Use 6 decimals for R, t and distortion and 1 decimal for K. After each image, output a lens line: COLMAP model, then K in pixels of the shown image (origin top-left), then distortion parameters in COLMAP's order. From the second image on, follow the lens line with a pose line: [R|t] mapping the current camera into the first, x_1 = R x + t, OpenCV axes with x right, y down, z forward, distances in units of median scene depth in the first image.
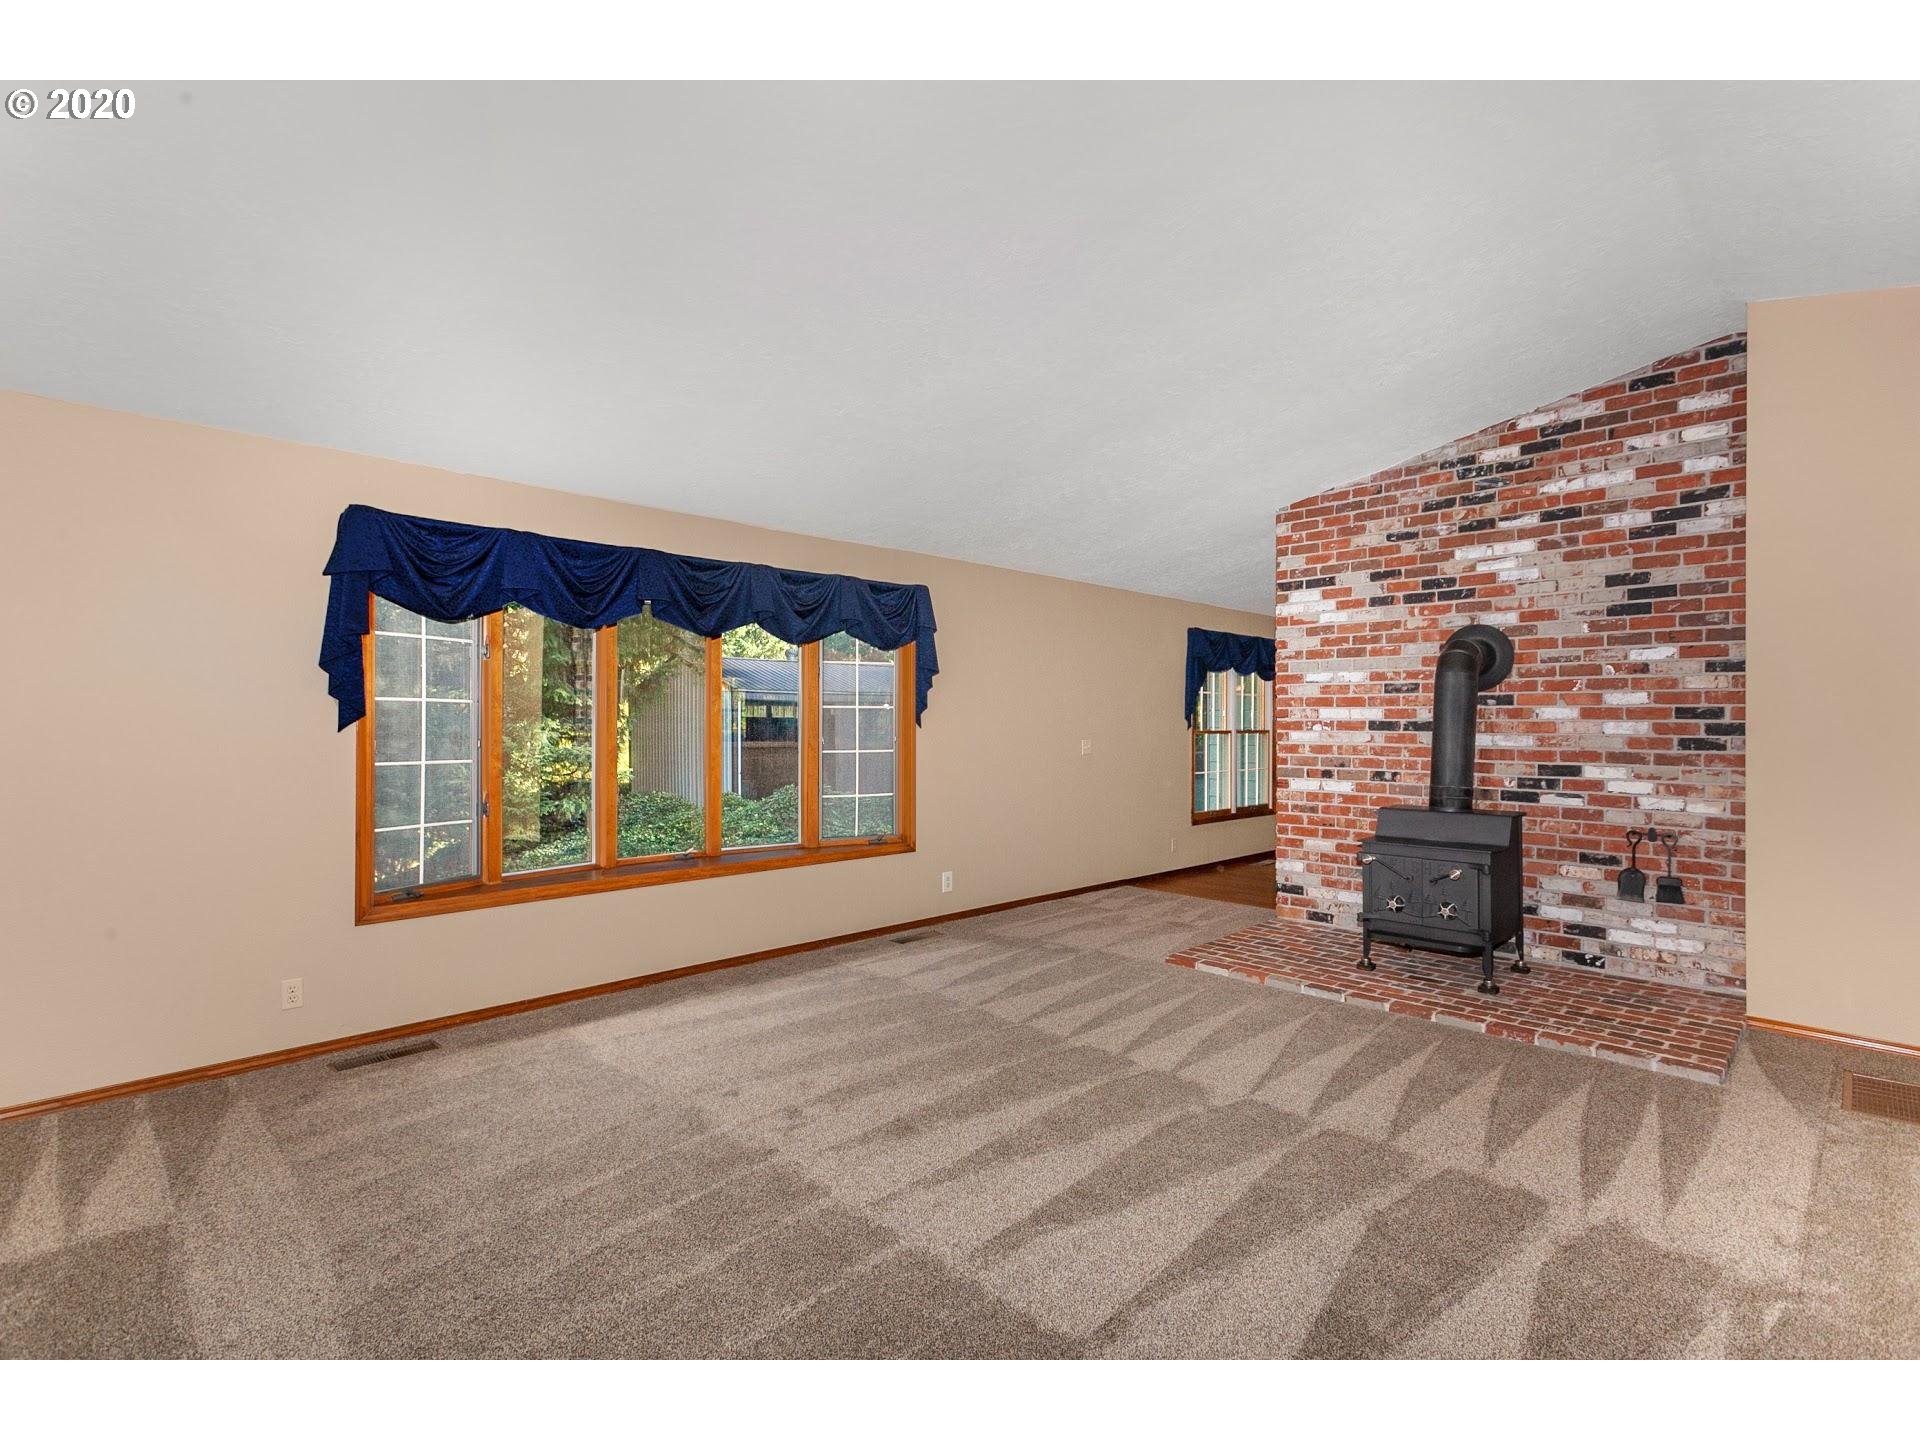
lens RADIAL K [[929.9, 0, 956.7], [0, 929.9, 718.6], [0, 0, 1]] dist [-0.017219, 0.005058]
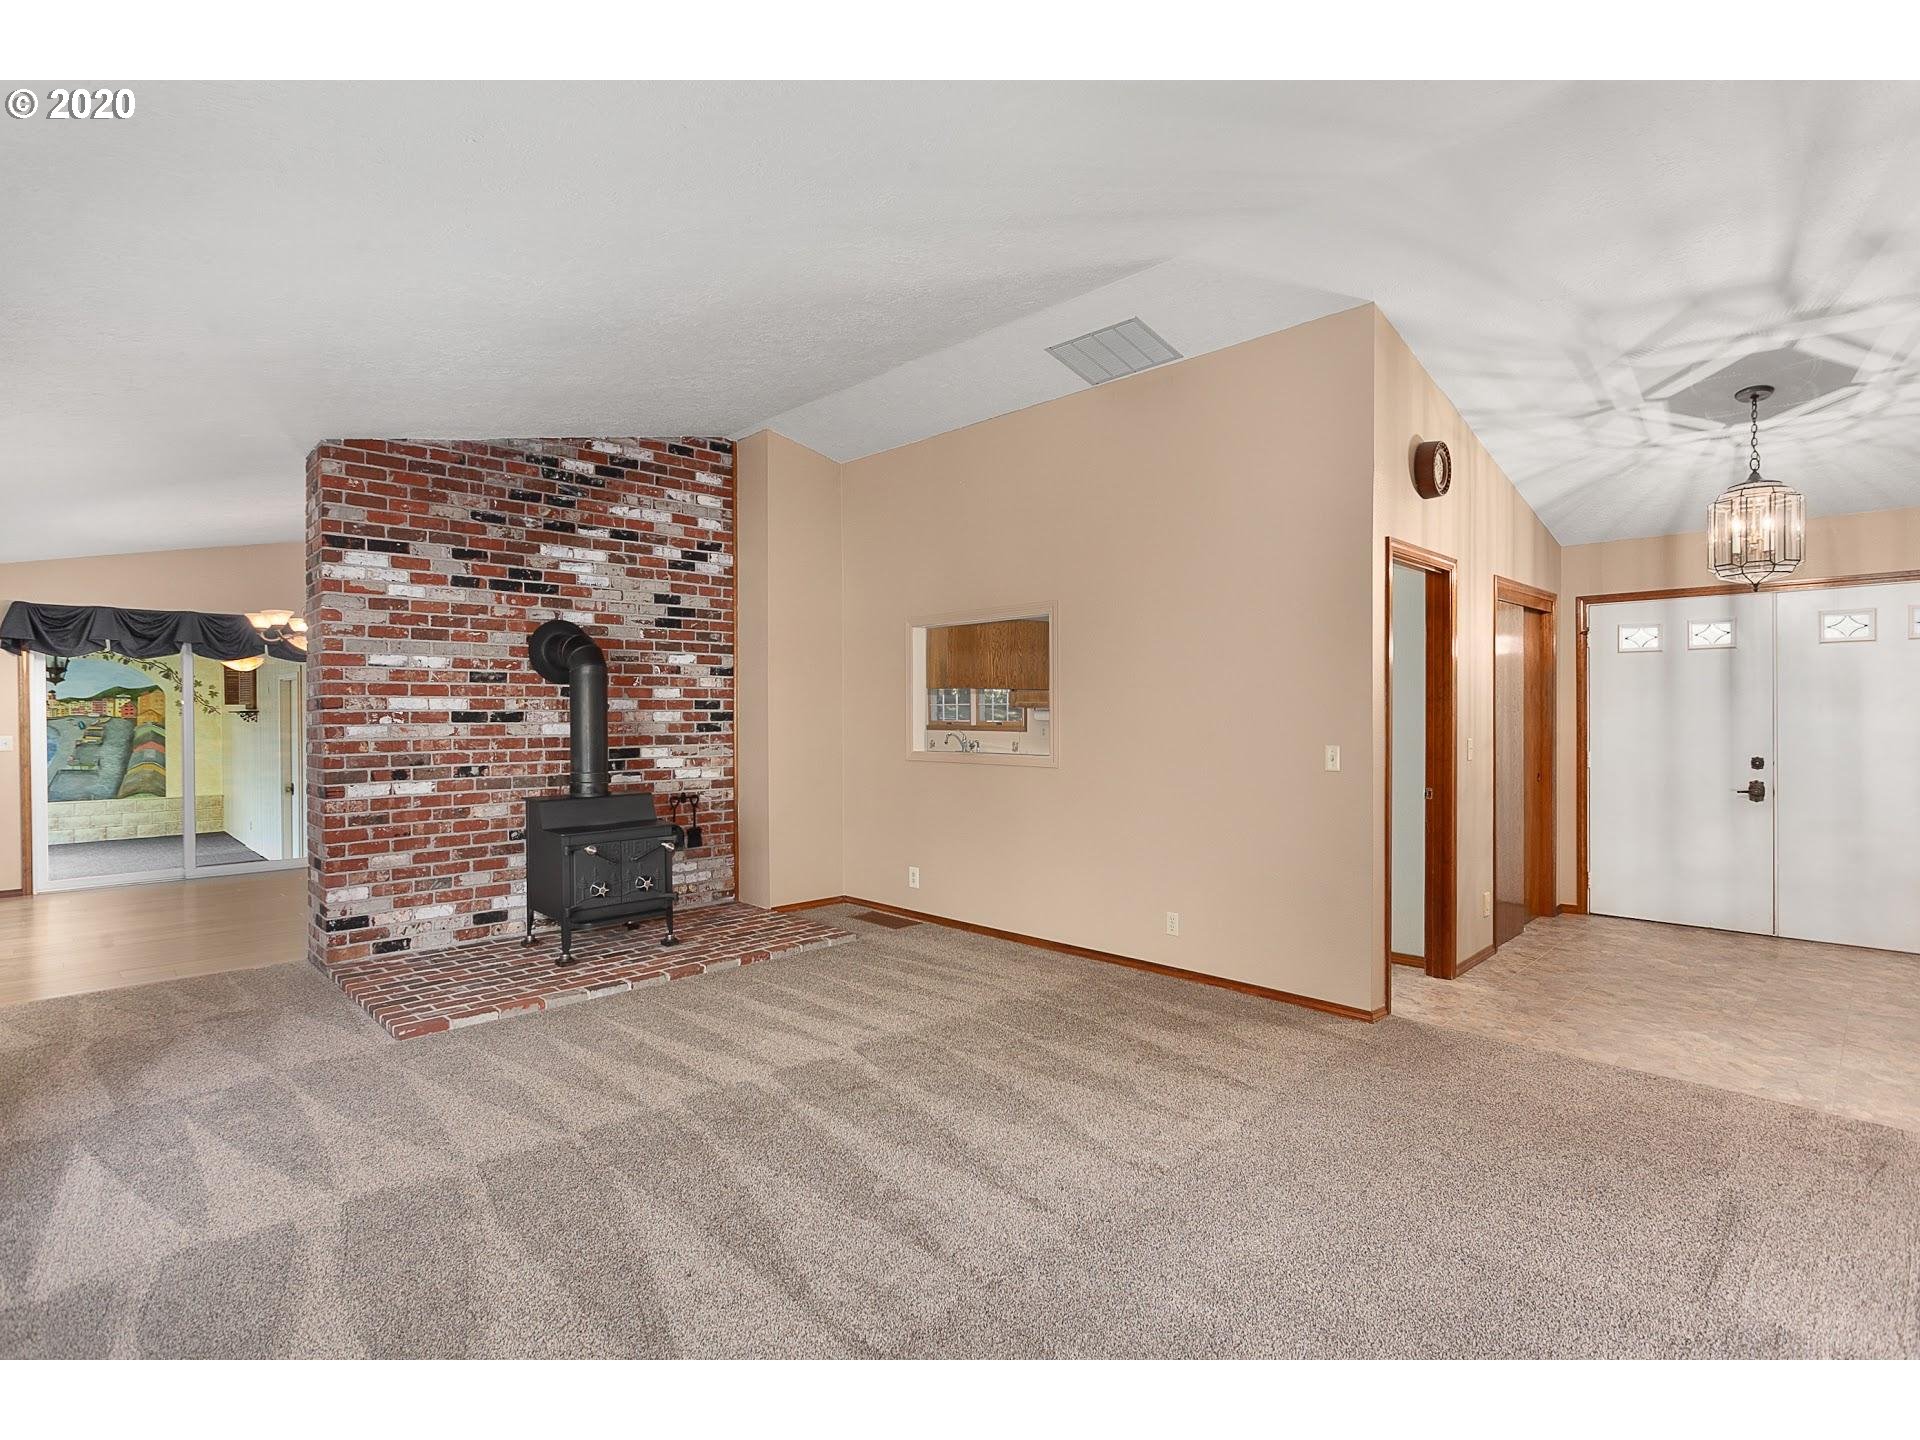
lens RADIAL K [[941.9, 0, 951.6], [0, 941.9, 713.5], [0, 0, 1]] dist [-0.007405, -0.001124]
pose [[-0.018556, -0.004011, 0.999820, -0.516409], [0.003128, 0.999987, 0.004070, 0.002022], [-0.999823, 0.003203, -0.018543, 0.566792]]
